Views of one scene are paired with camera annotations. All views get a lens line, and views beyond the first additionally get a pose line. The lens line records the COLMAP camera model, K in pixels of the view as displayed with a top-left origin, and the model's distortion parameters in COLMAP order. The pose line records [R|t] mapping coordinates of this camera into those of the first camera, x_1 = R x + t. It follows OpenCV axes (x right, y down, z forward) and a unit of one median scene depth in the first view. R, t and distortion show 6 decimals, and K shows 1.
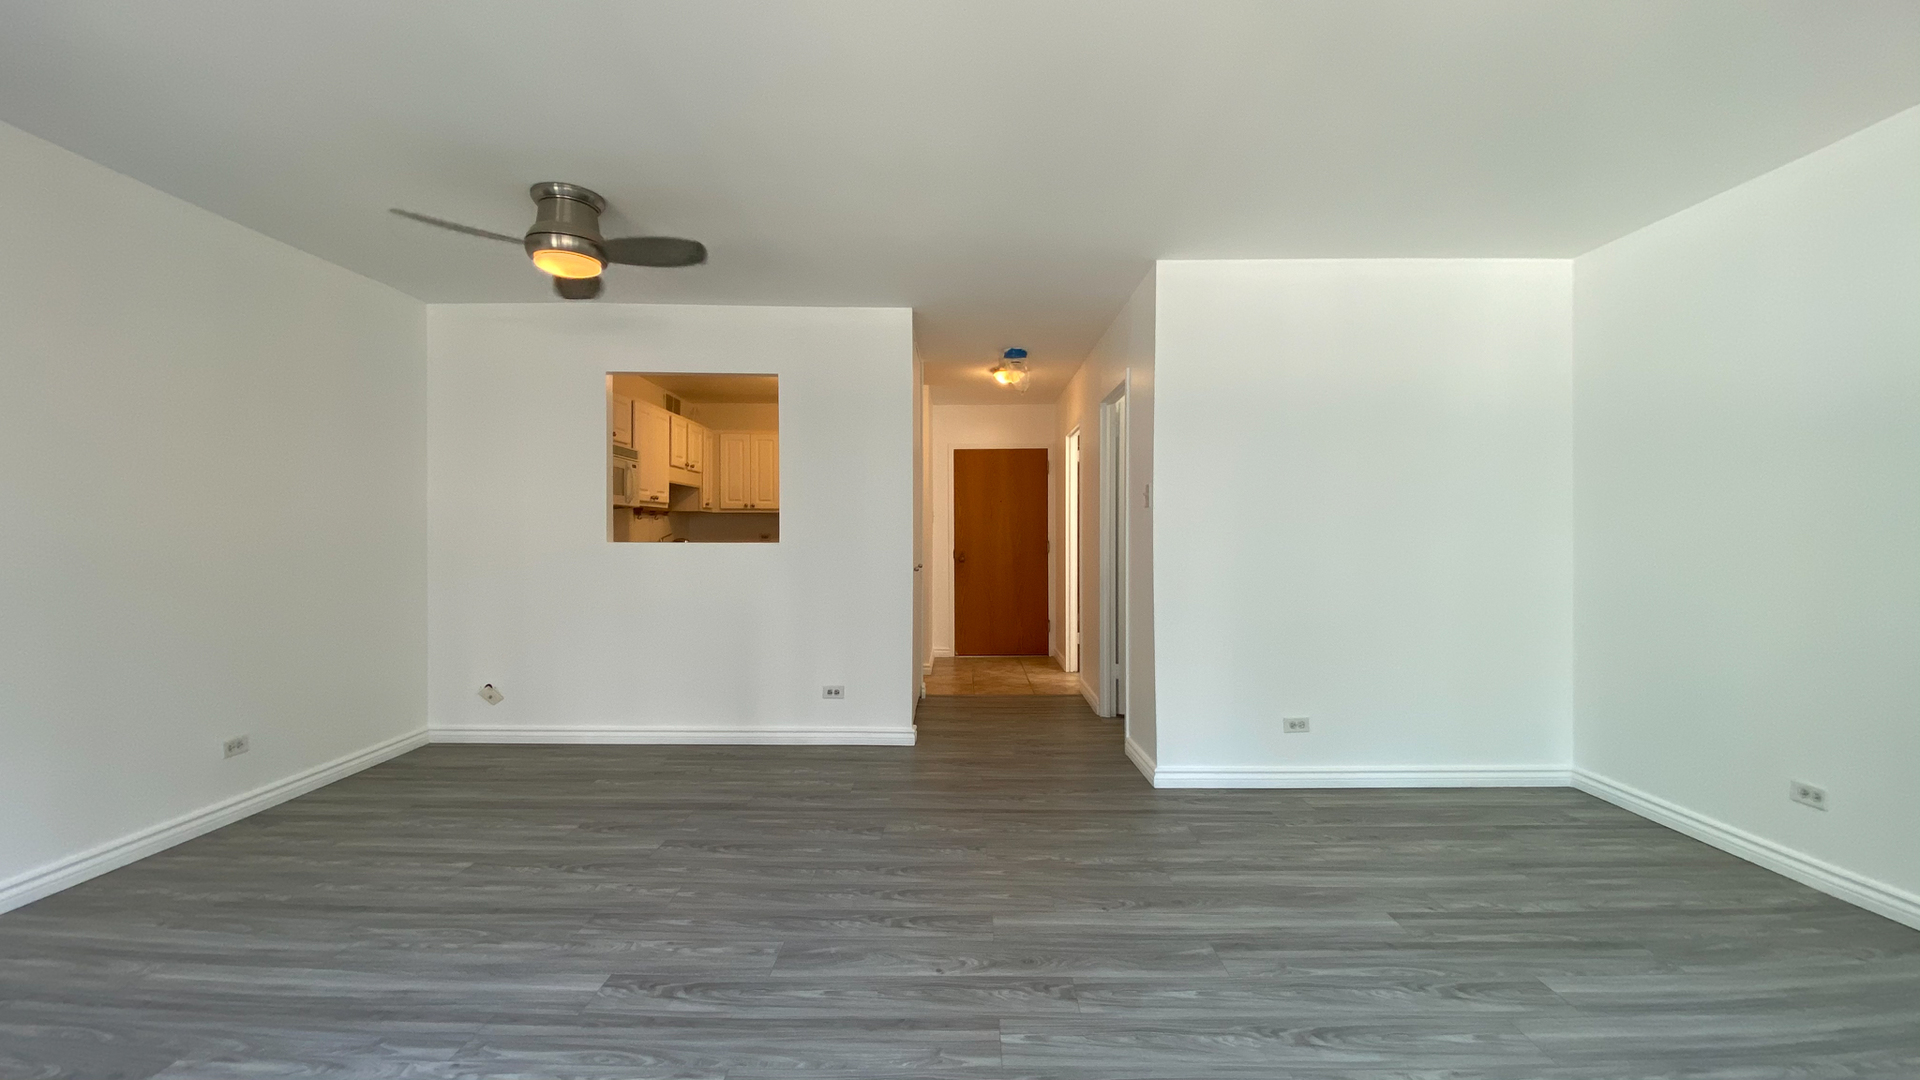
lens RADIAL K [[773.8, 0, 949.2], [0, 773.8, 551.8], [0, 0, 1]] dist [0.004662, -0.008258]
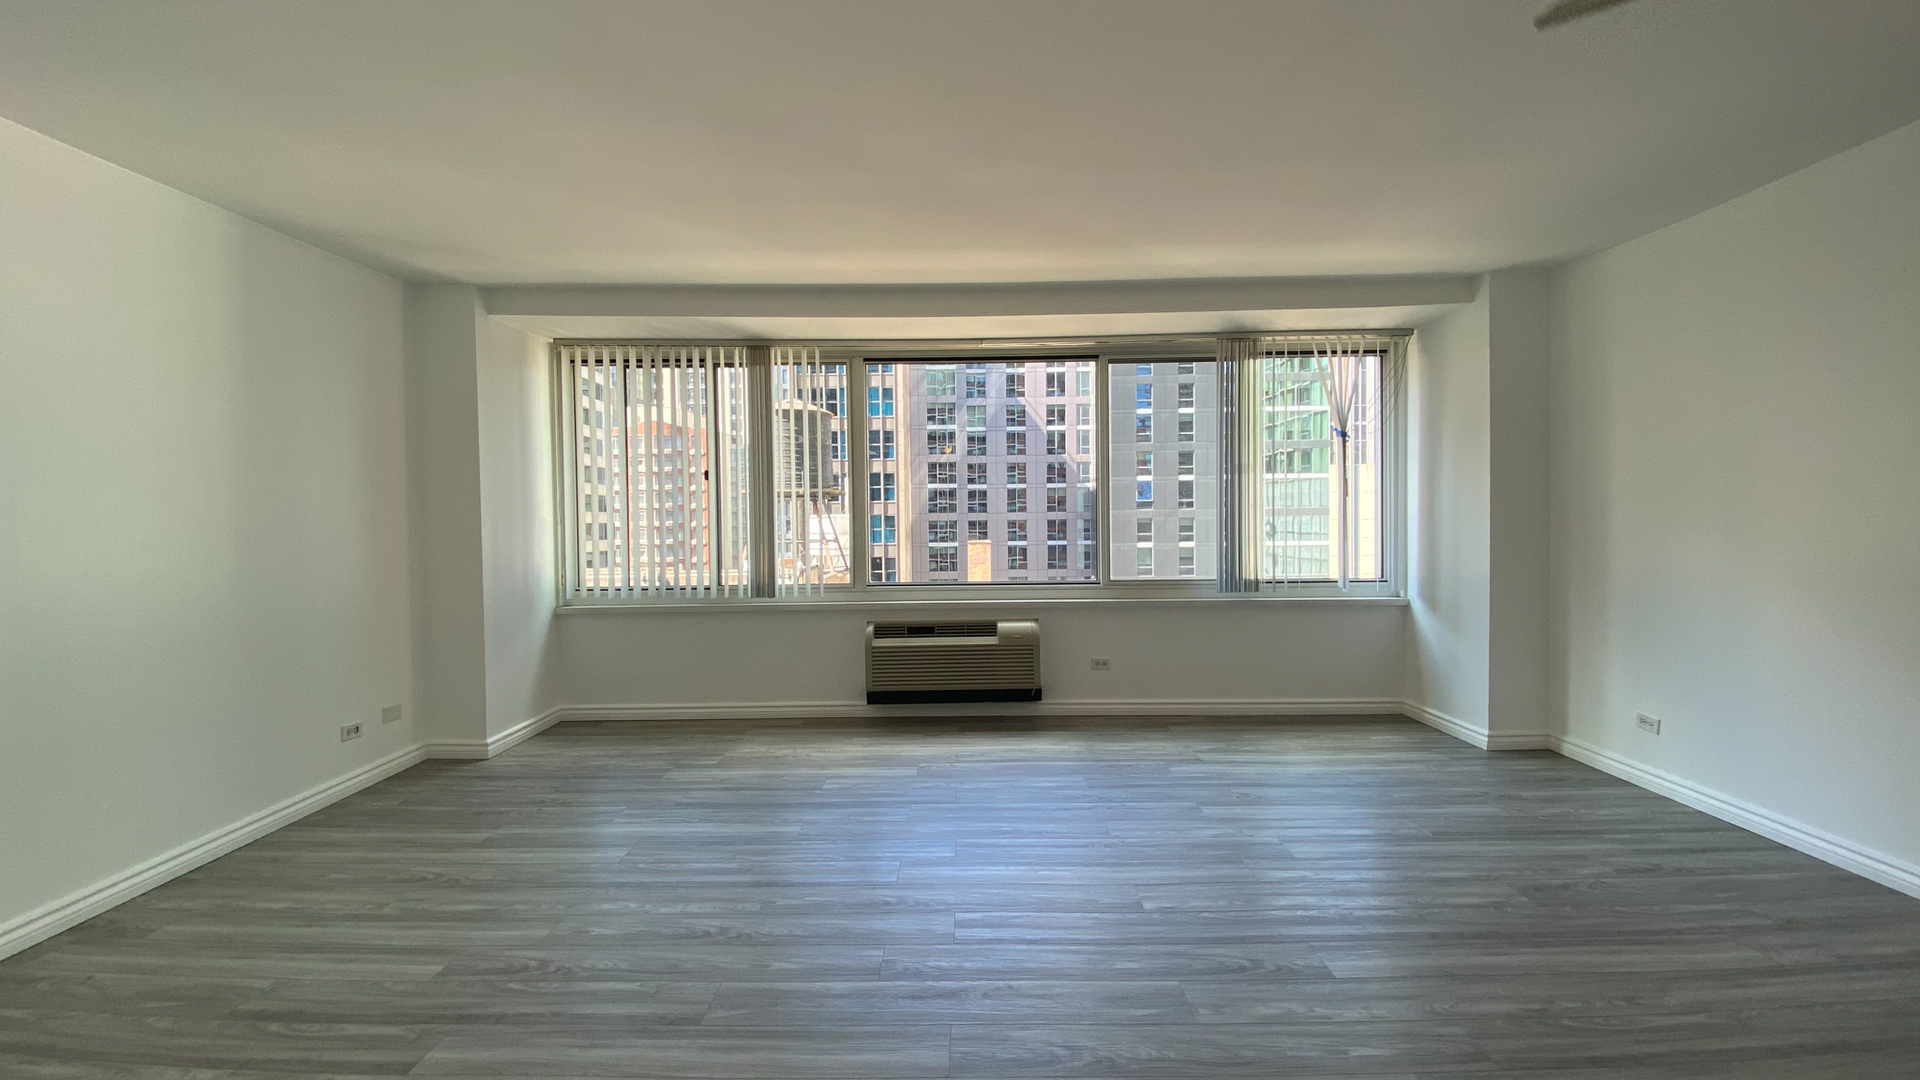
lens RADIAL K [[773.8, 0, 961.0], [0, 773.8, 537.2], [0, 0, 1]] dist [0.004662, -0.008258]
pose [[-0.999920, 0.011517, -0.005310, 0.041744], [0.011276, 0.998992, 0.043441, -0.064223], [0.005805, 0.043378, -0.999042, 1.709852]]
